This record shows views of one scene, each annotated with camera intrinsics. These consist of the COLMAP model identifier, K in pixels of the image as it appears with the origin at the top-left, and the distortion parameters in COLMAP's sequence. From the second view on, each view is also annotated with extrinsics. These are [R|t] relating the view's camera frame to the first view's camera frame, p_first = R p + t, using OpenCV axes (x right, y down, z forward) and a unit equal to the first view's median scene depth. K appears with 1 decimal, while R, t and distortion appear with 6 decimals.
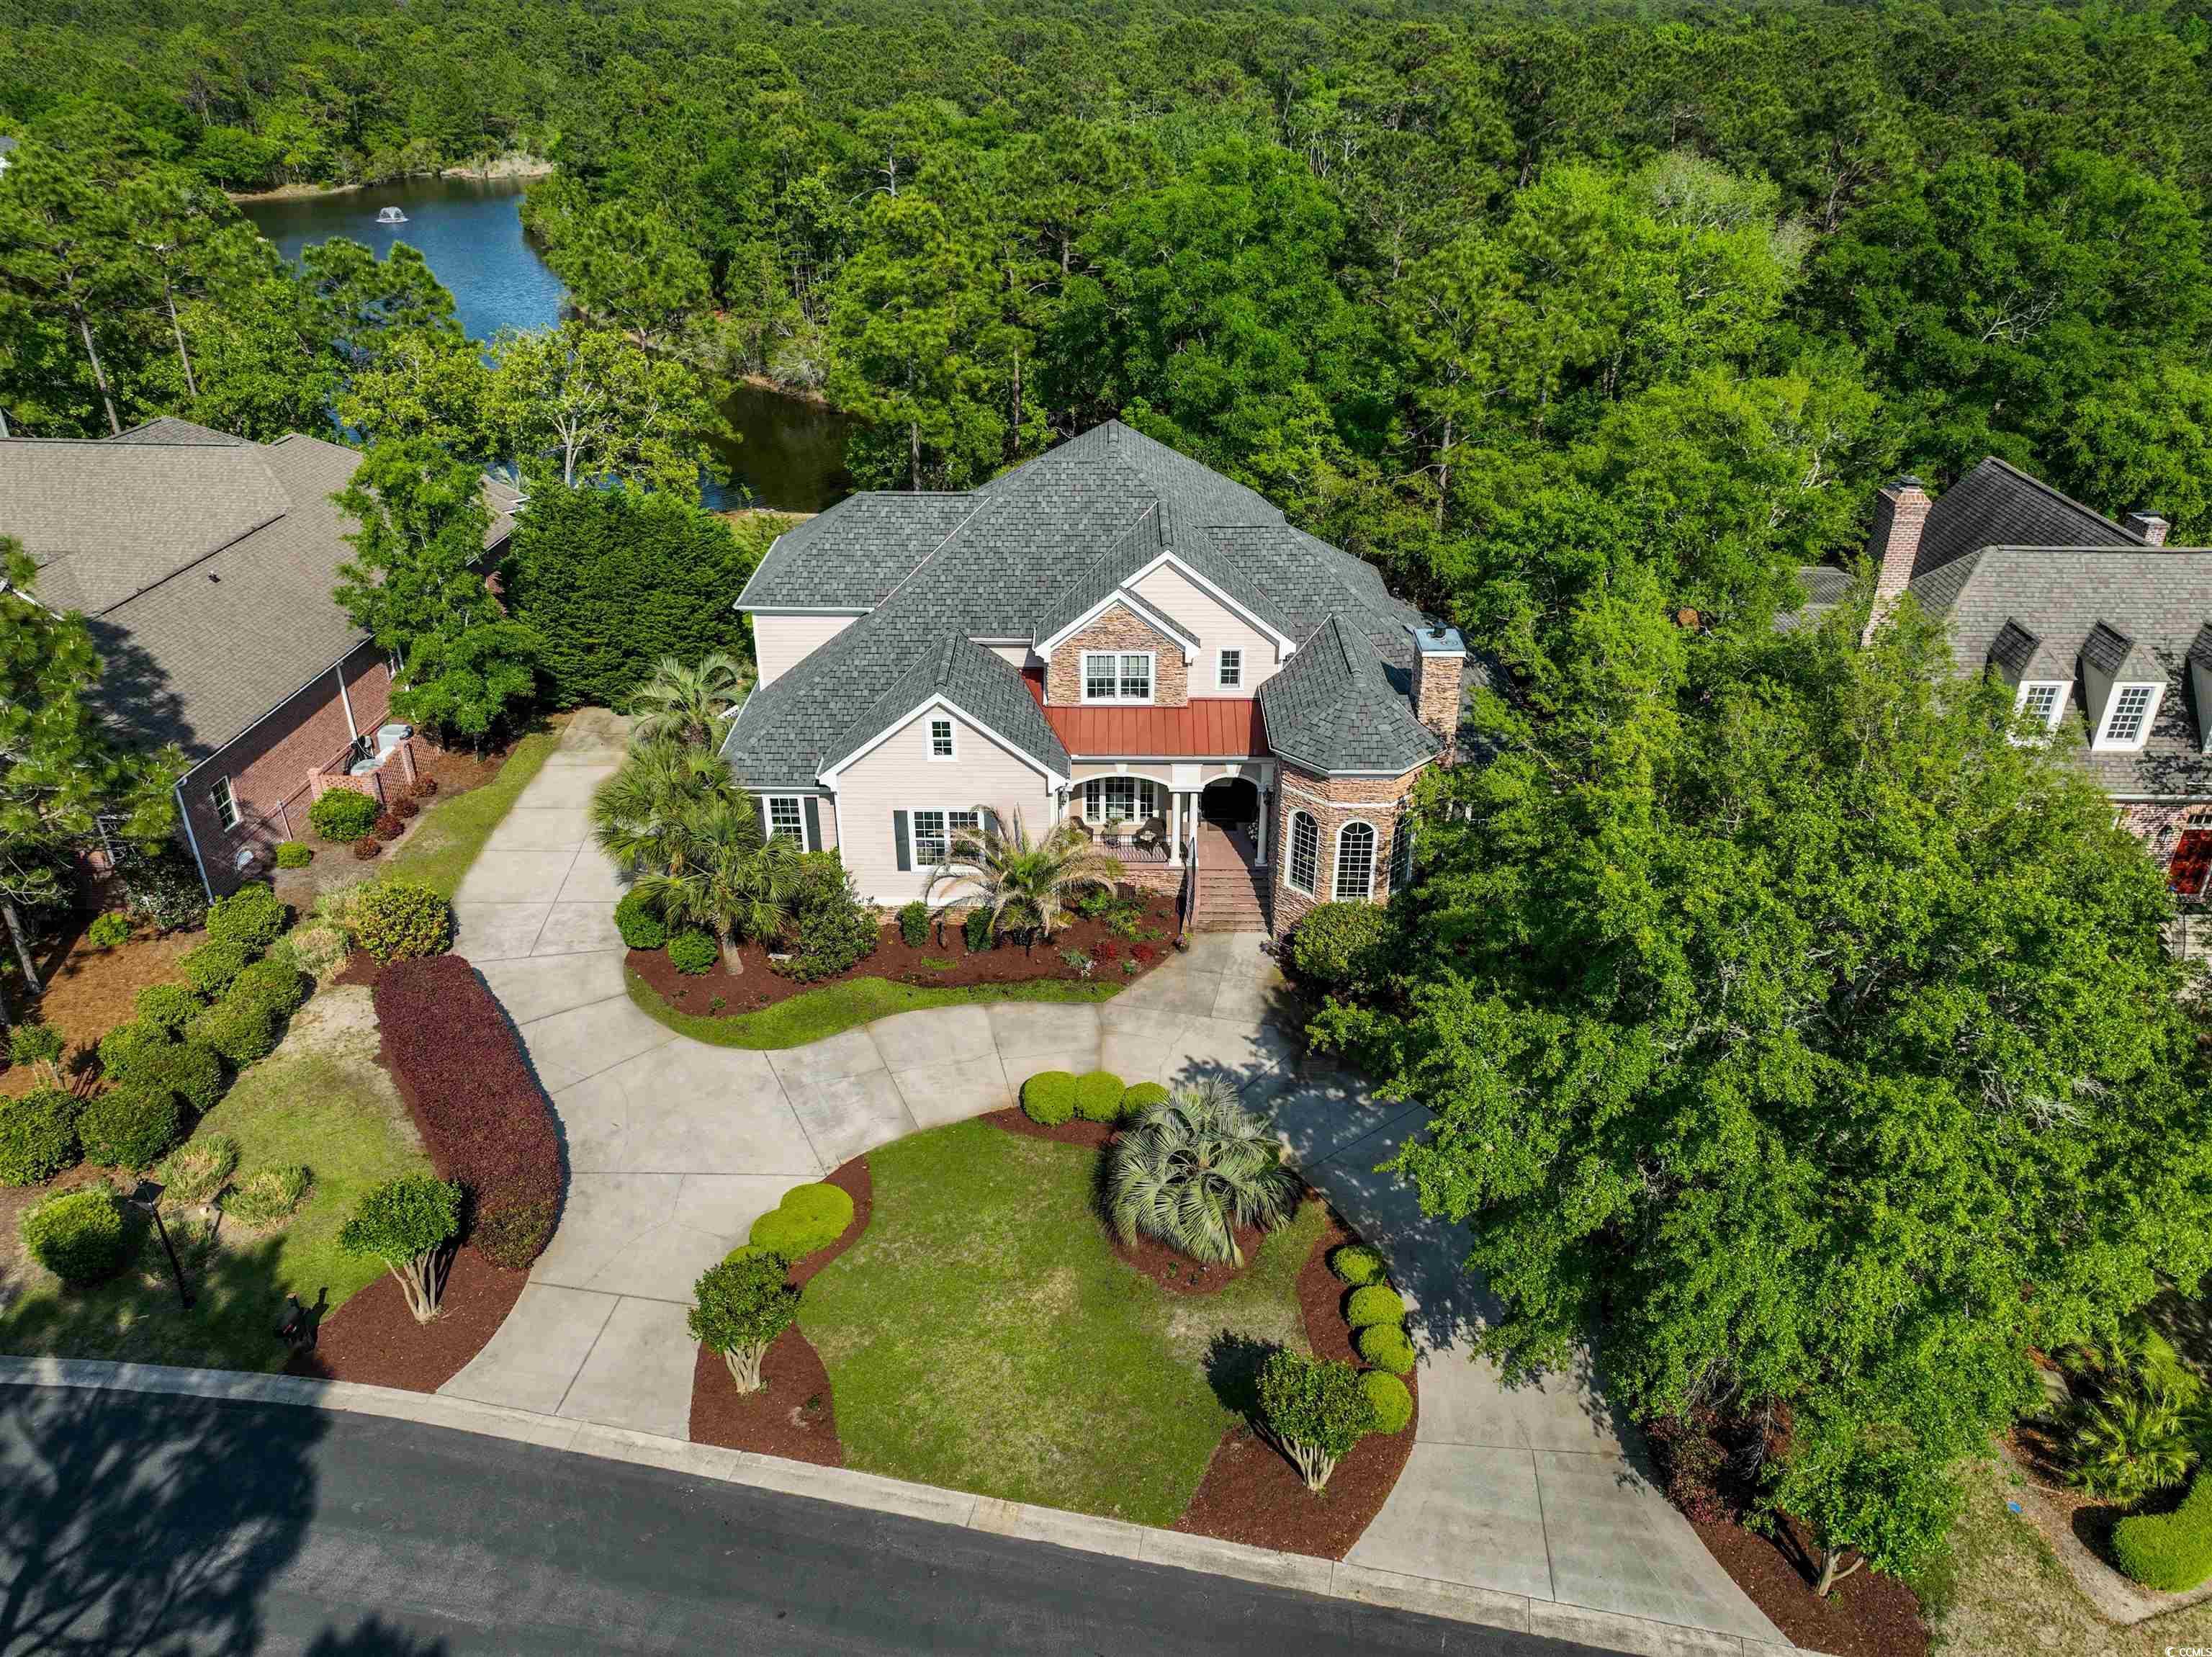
lens RADIAL K [[1641.8, 0, 1111.7], [0, 1641.8, 826.6], [0, 0, 1]] dist [0.006940, 0.001733]
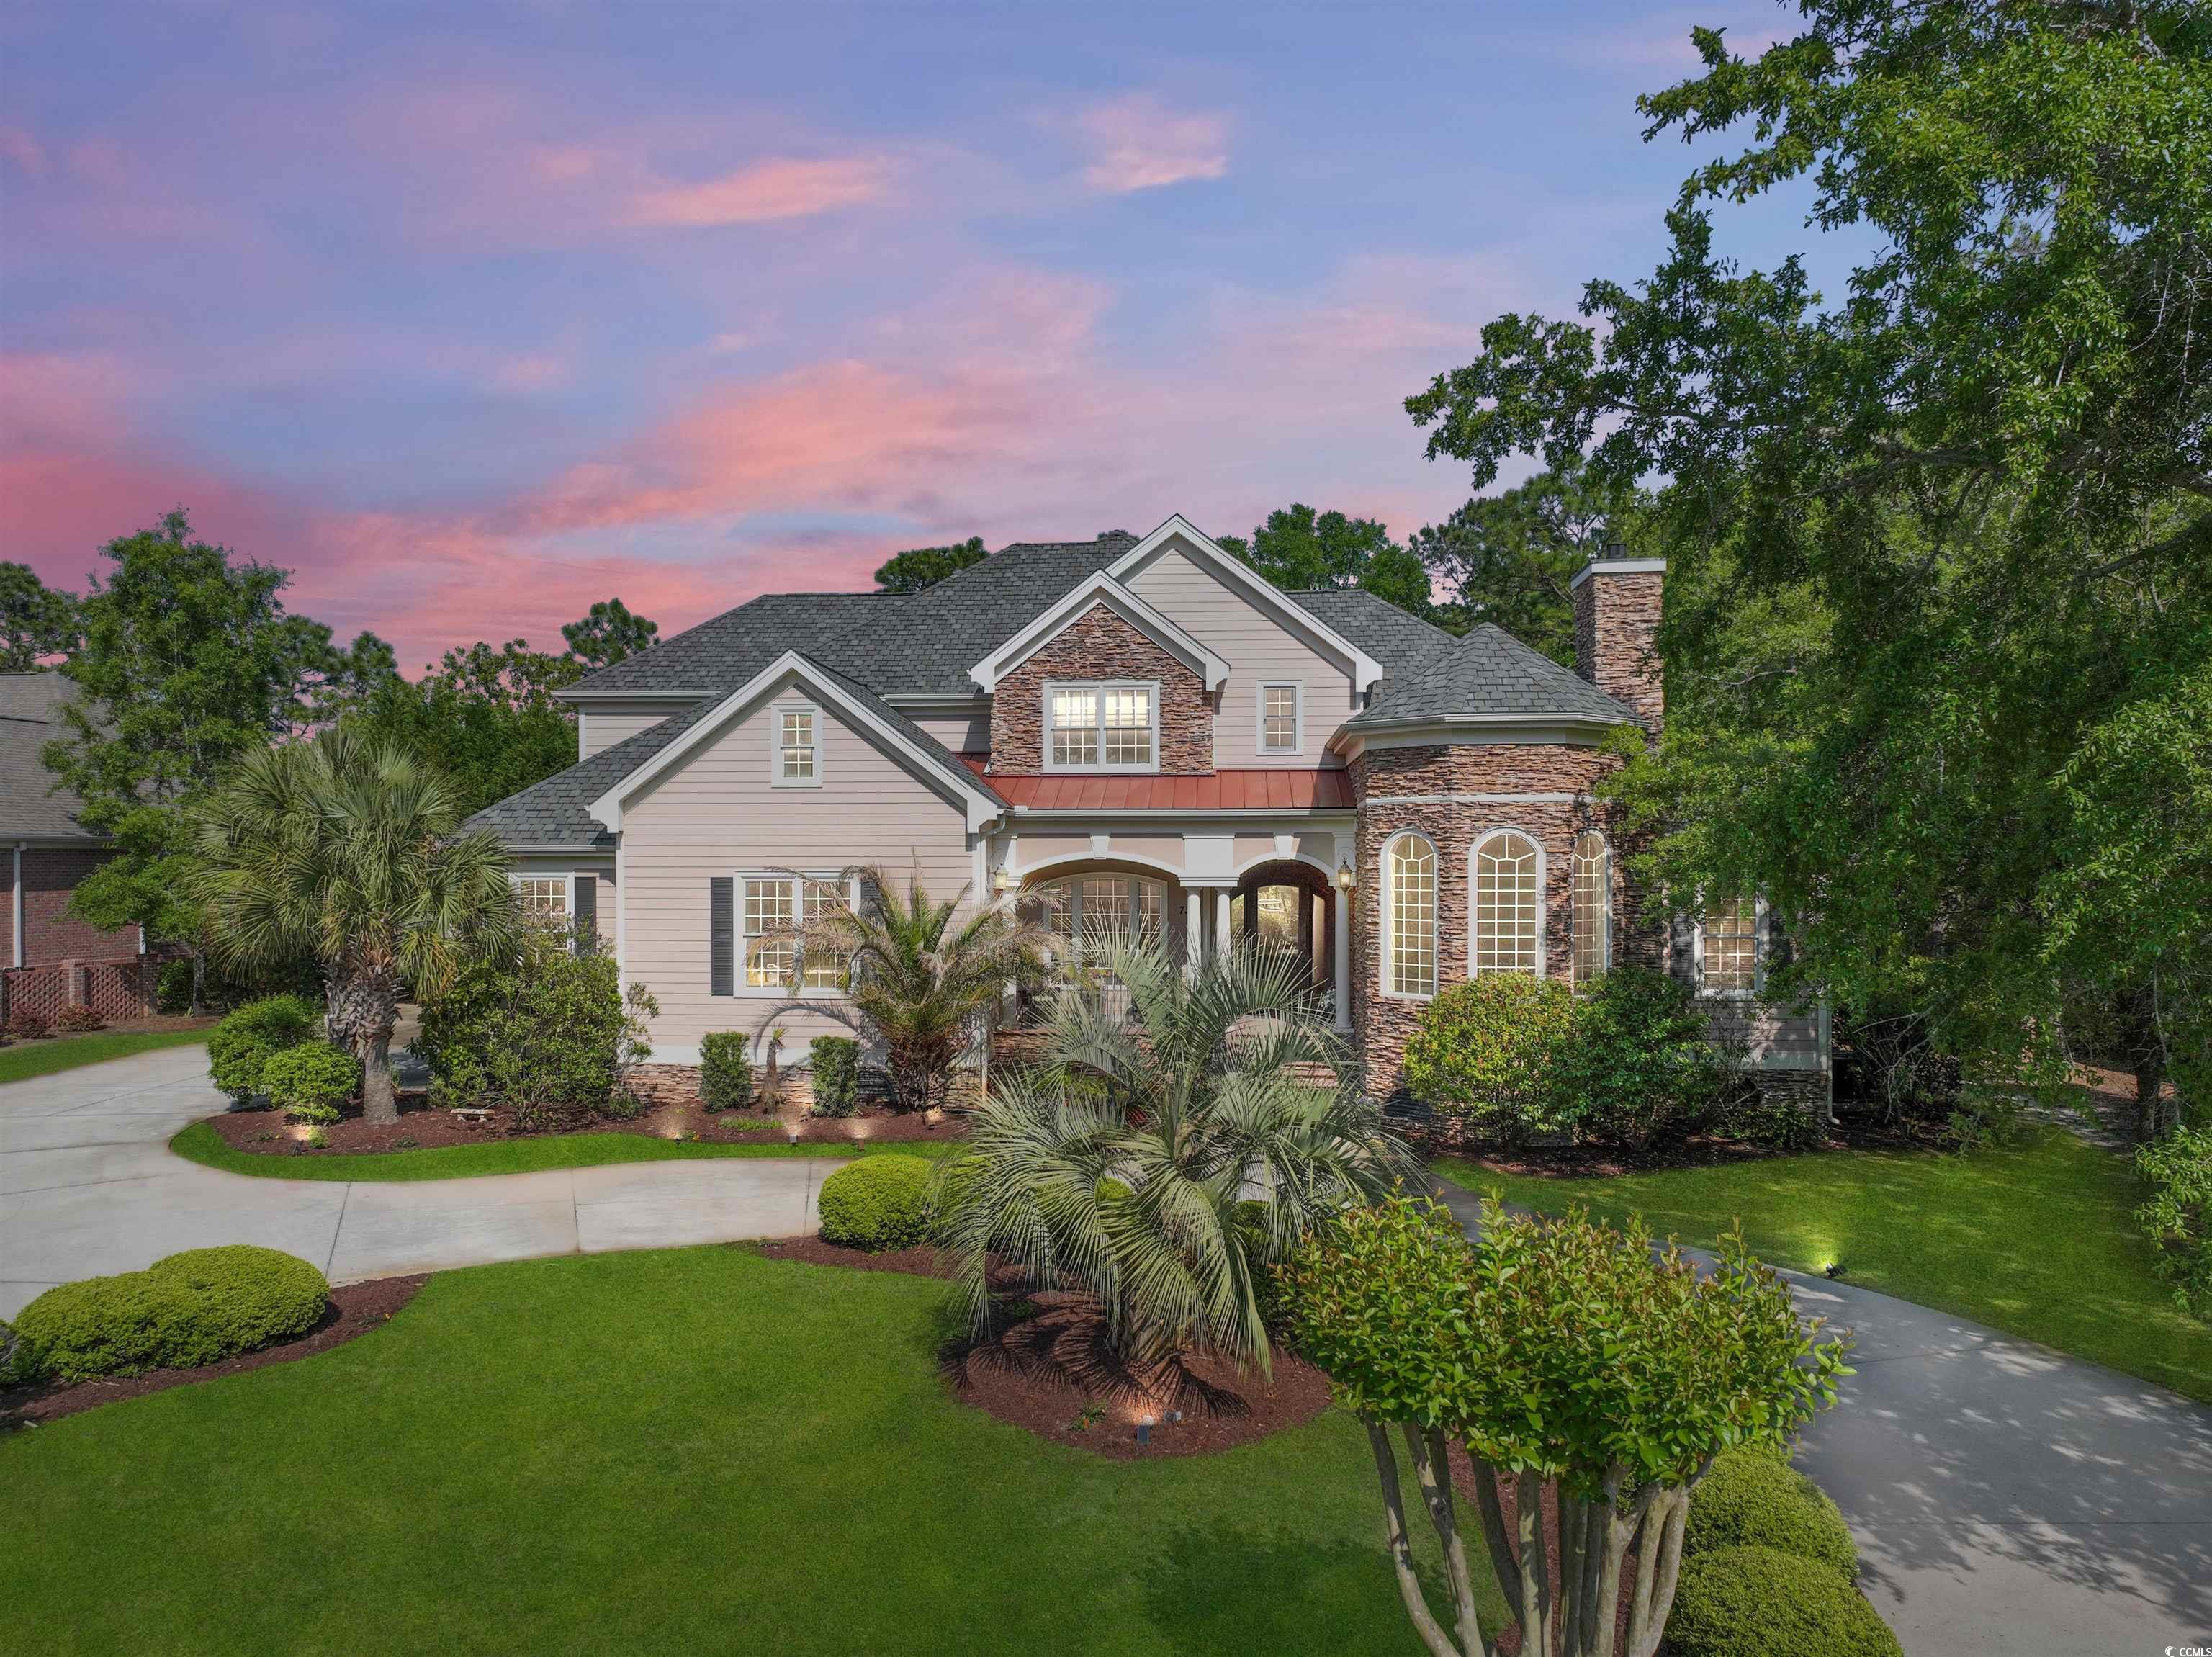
lens RADIAL K [[1641.8, 0, 1092.3], [0, 1641.8, 831.8], [0, 0, 1]] dist [0.006940, 0.001733]
pose [[0.996815, -0.007488, -0.079402, 0.051723], [-0.030883, 0.881675, -0.470846, 0.249365], [0.073532, 0.471798, 0.878635, 0.475805]]
